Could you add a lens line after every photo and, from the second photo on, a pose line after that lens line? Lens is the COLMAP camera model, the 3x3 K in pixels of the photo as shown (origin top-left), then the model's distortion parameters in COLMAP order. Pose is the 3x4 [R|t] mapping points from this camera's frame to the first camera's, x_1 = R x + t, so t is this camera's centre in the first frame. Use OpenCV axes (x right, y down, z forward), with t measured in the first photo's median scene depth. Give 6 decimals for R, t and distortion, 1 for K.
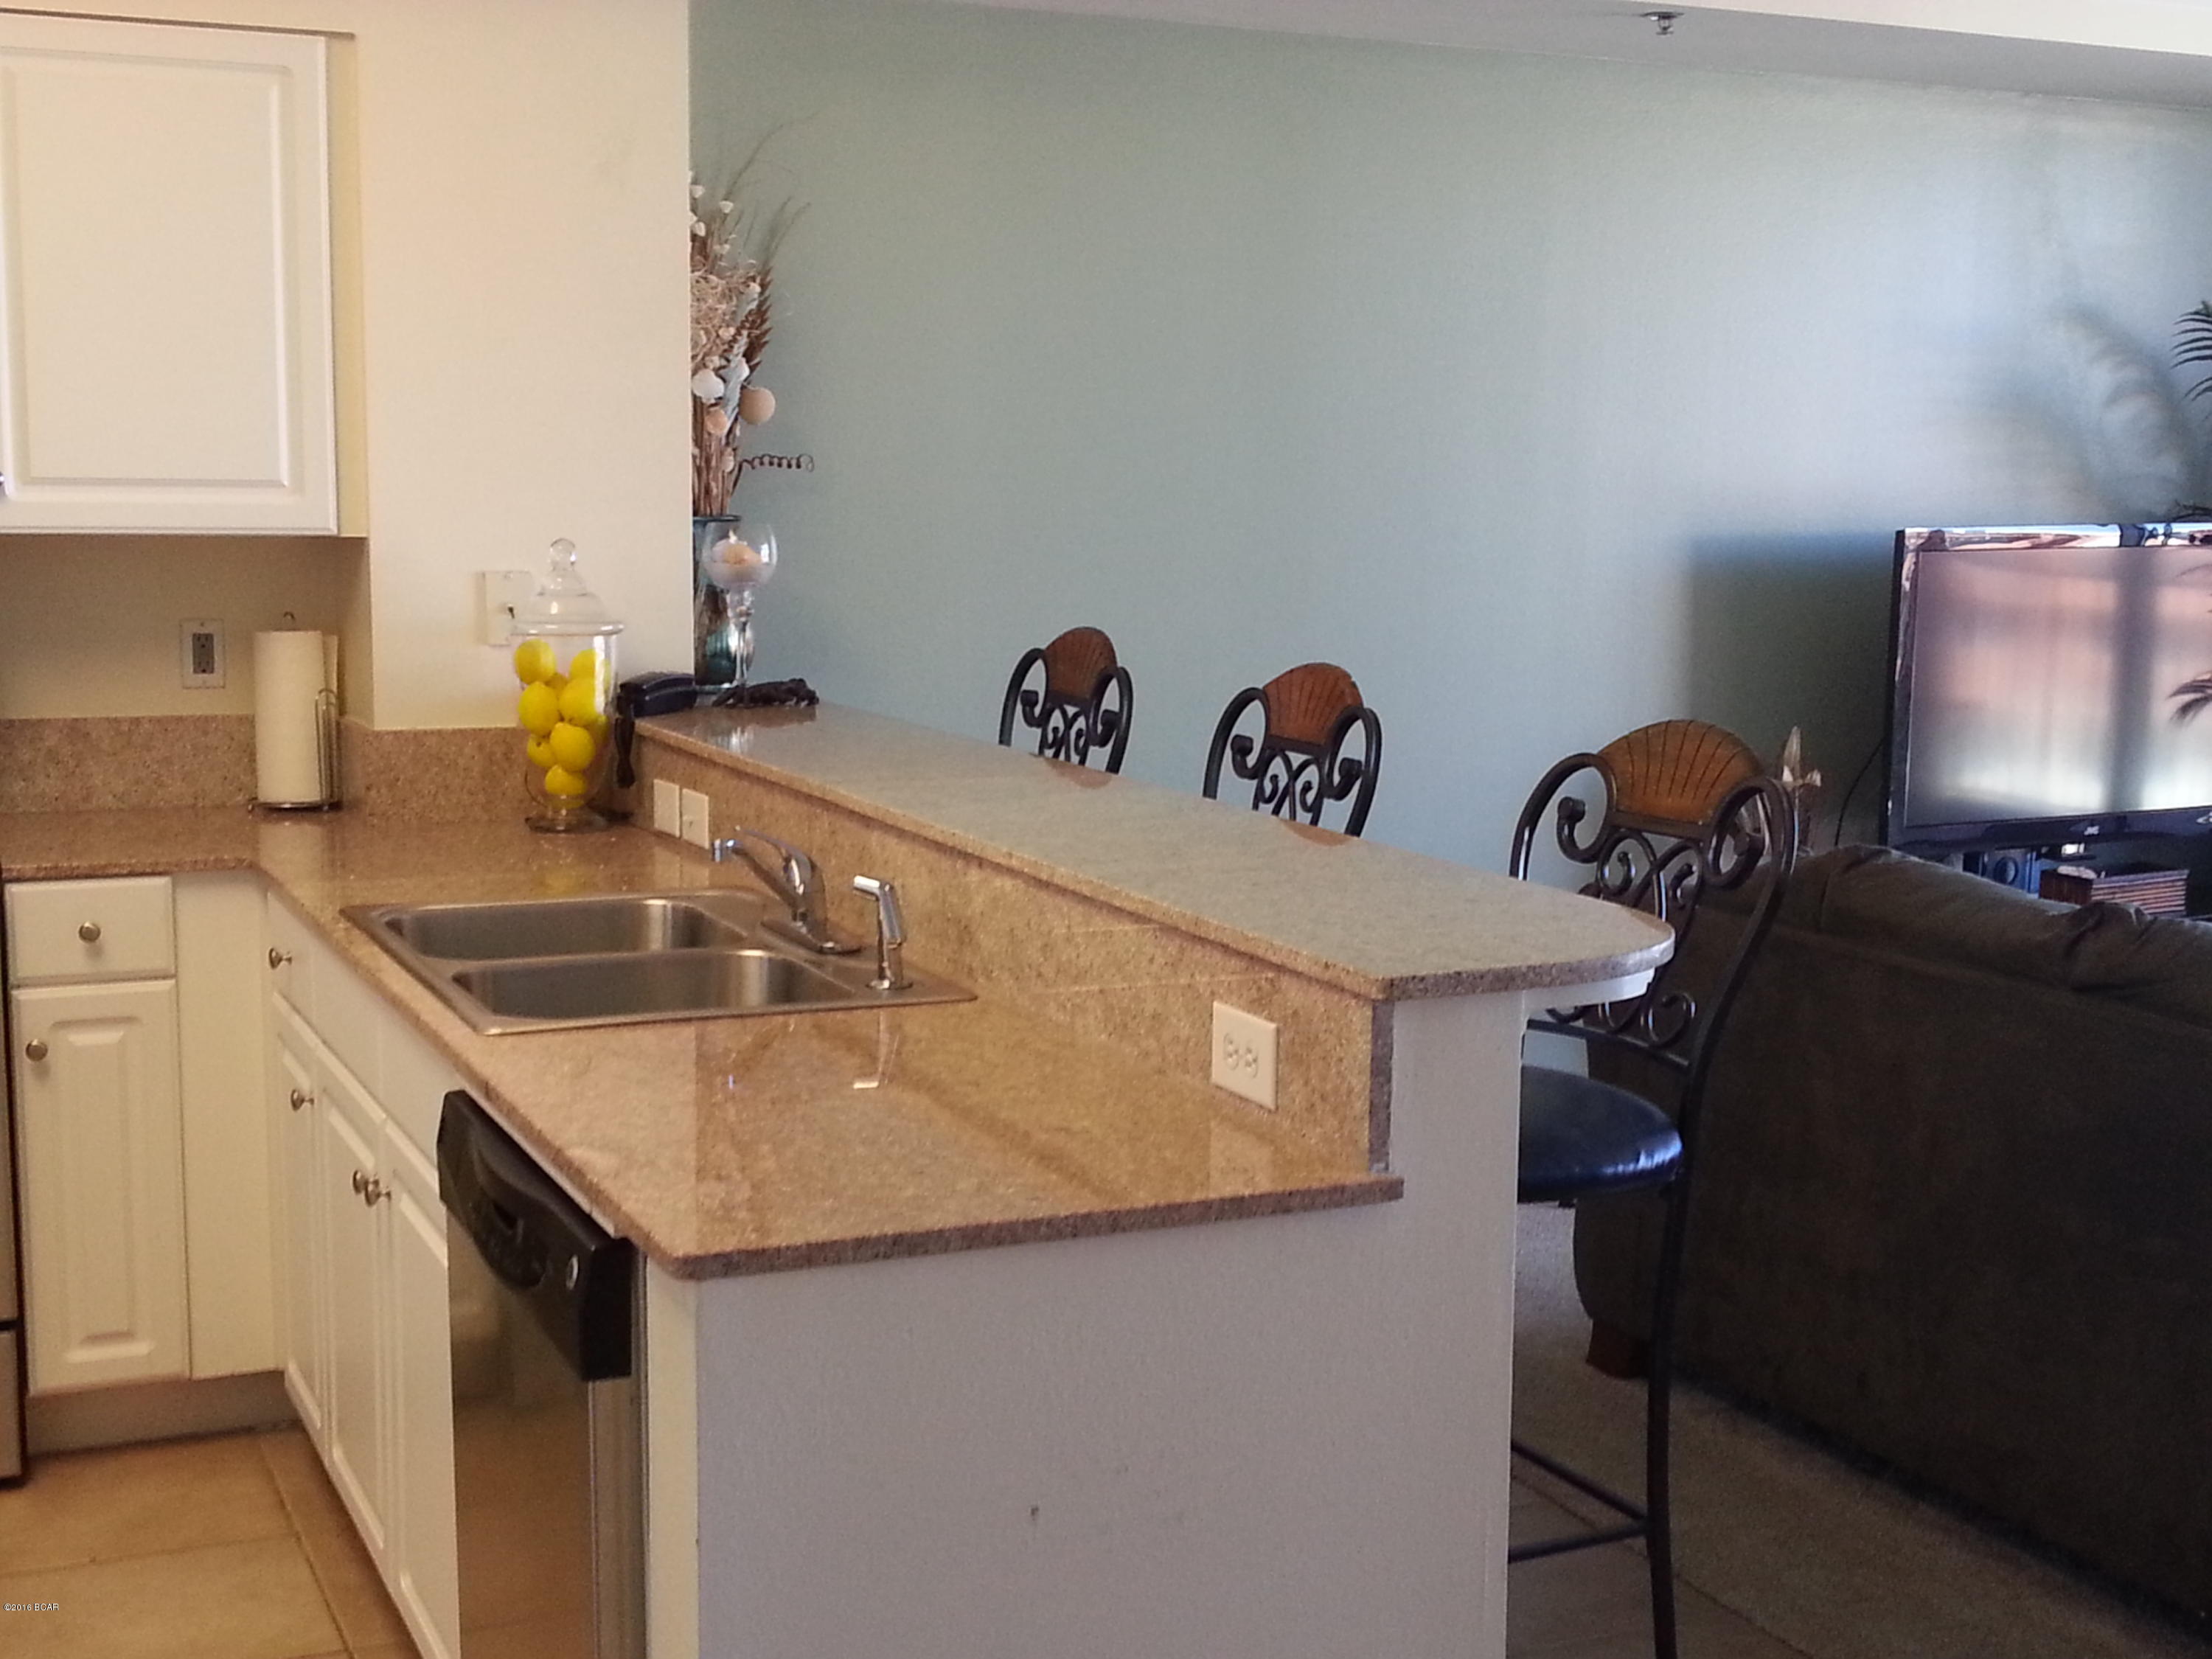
lens RADIAL K [[2786.9, 0, 1119.8], [0, 2786.9, 874.9], [0, 0, 1]] dist [0.031988, 0.000000]
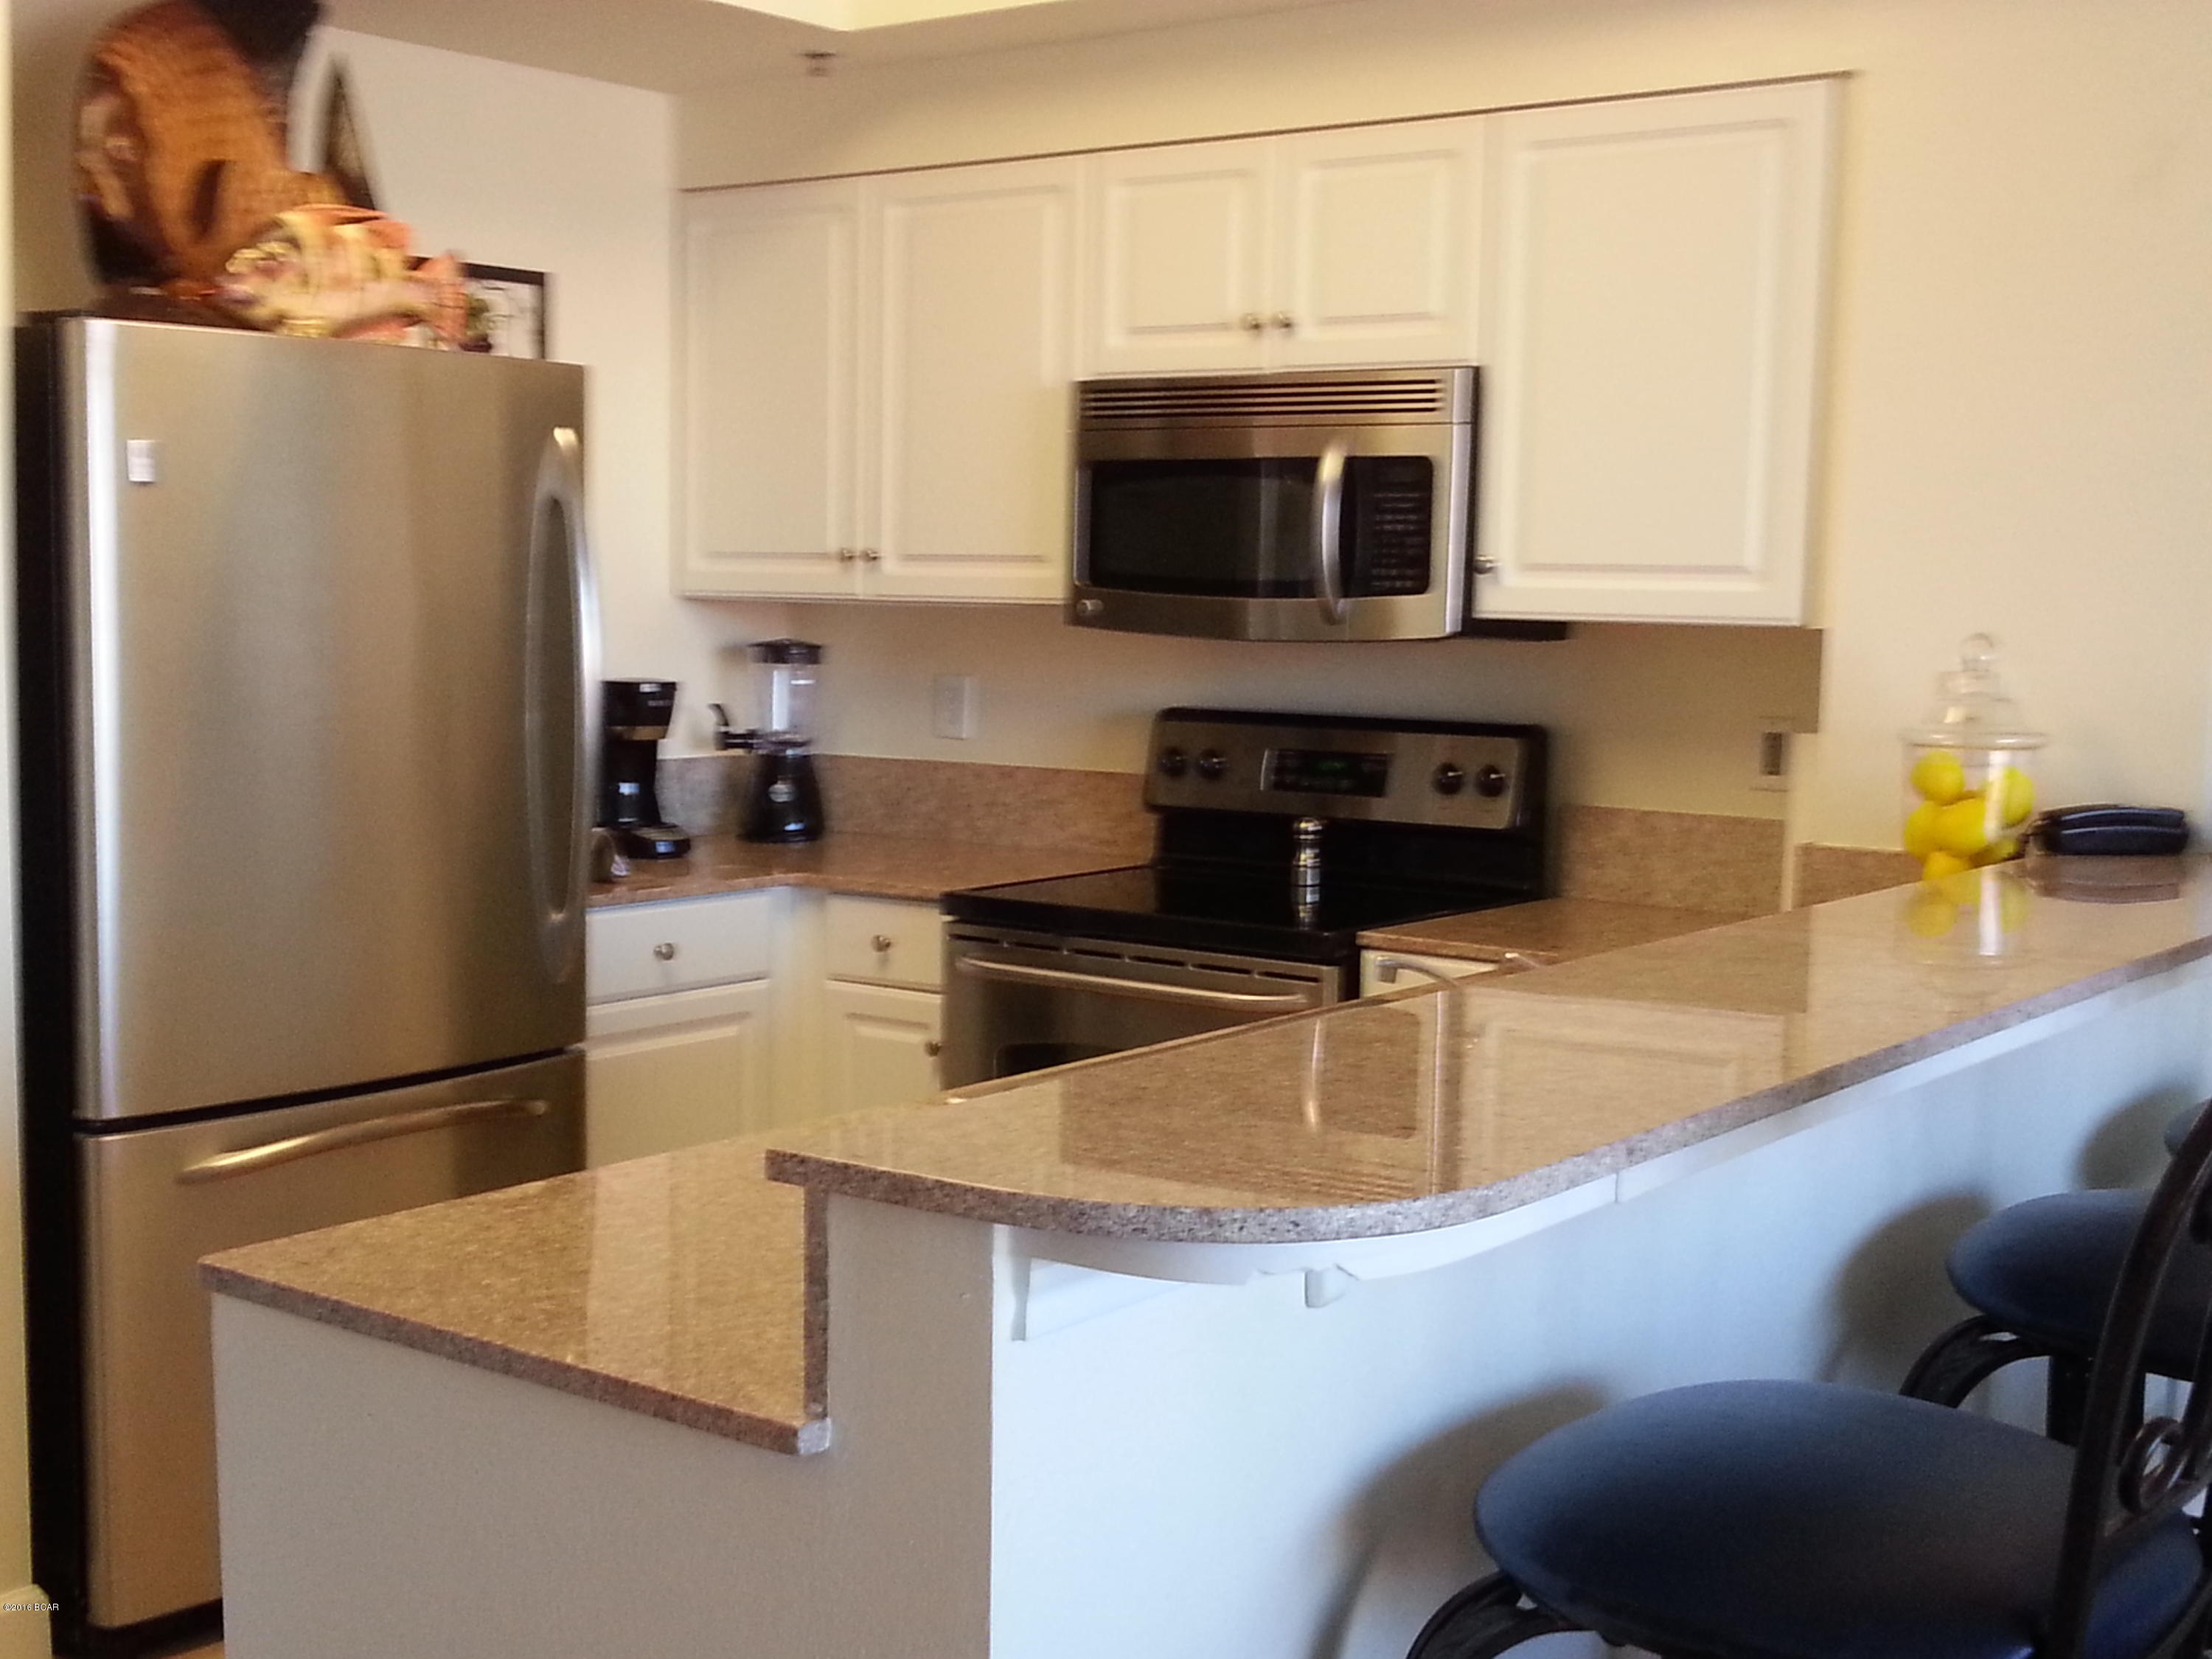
lens RADIAL K [[2786.9, 0, 1088.6], [0, 2786.9, 849.6], [0, 0, 1]] dist [0.031988, 0.000000]
pose [[0.447573, 0.082999, -0.890387, 0.464554], [-0.140673, 0.989821, 0.021555, -0.040548], [0.883114, 0.115606, 0.454693, 0.431741]]
